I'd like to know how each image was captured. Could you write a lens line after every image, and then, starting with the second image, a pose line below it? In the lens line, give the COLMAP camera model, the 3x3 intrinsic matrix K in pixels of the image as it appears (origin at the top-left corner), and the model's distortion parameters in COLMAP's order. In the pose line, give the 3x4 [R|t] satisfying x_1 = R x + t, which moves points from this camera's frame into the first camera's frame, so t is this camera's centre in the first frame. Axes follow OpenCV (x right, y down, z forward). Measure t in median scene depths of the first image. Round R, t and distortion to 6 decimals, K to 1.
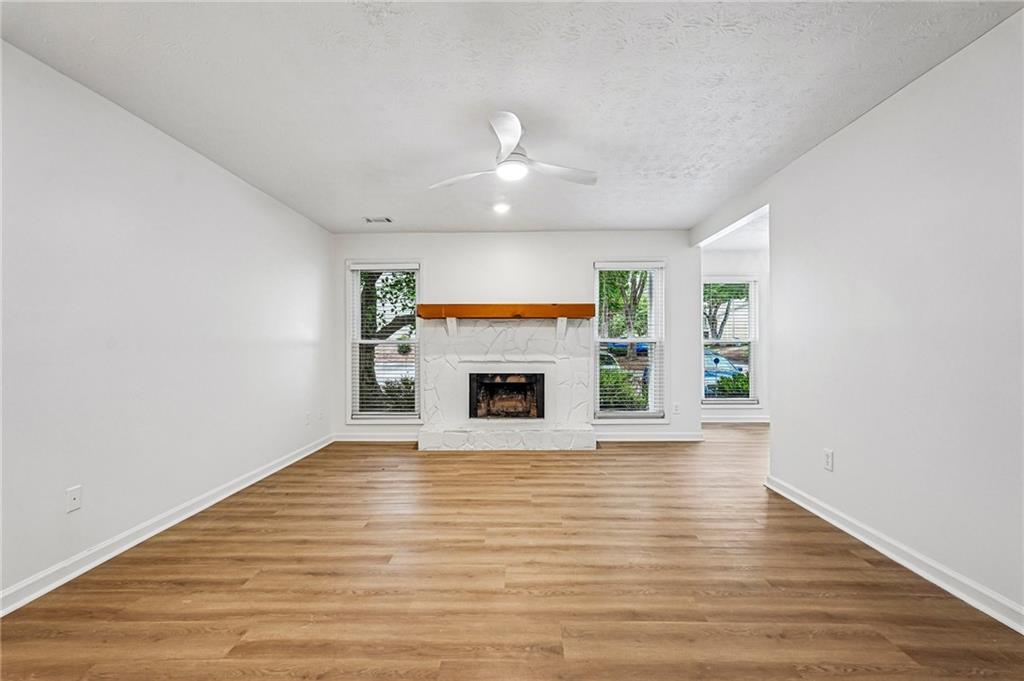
lens RADIAL K [[457.6, 0, 512.7], [0, 457.6, 344.3], [0, 0, 1]] dist [-0.009378, 0.011109]
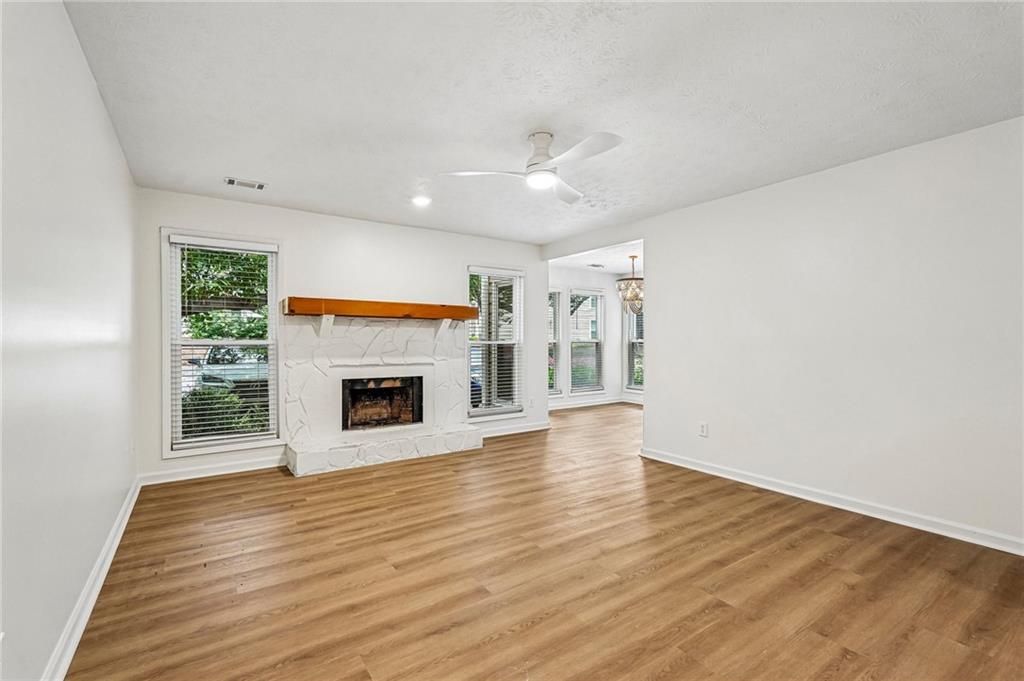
lens RADIAL K [[457.6, 0, 512.7], [0, 457.6, 344.3], [0, 0, 1]] dist [-0.009378, 0.011109]
pose [[0.811235, 0.000046, 0.584720, -0.504183], [-0.004224, 0.999974, 0.005781, -0.014067], [-0.584705, -0.007160, 0.811215, 0.159783]]
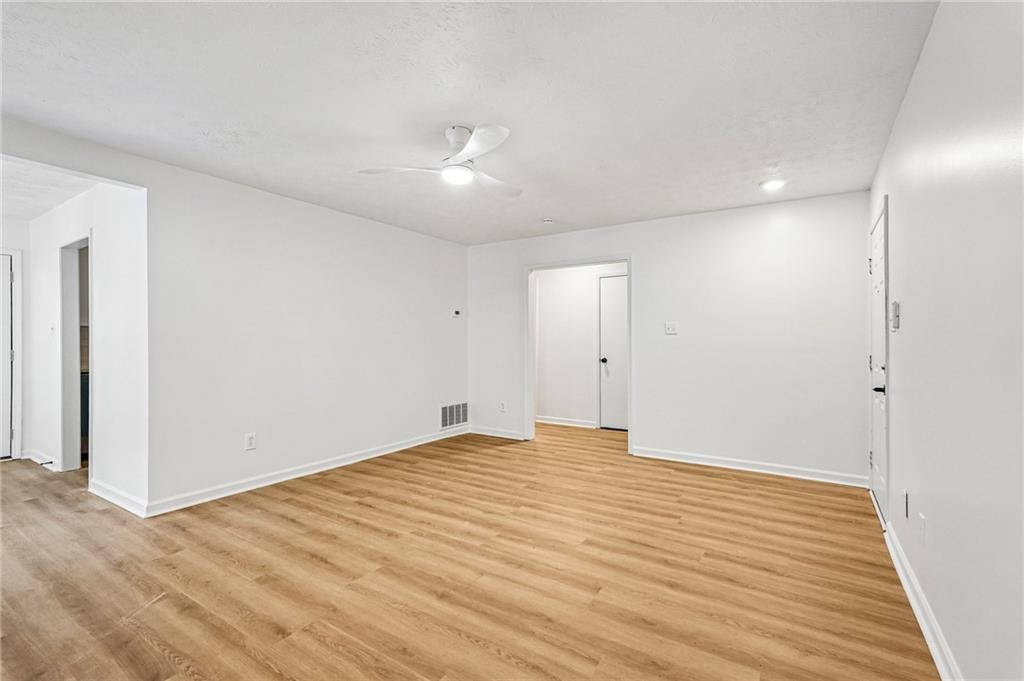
lens RADIAL K [[457.6, 0, 512.7], [0, 457.6, 344.3], [0, 0, 1]] dist [-0.009378, 0.011109]
pose [[-0.848225, 0.000299, 0.529636, -0.479228], [0.003304, 0.999983, 0.004725, -0.015844], [-0.529625, 0.005758, -0.848212, 1.370124]]
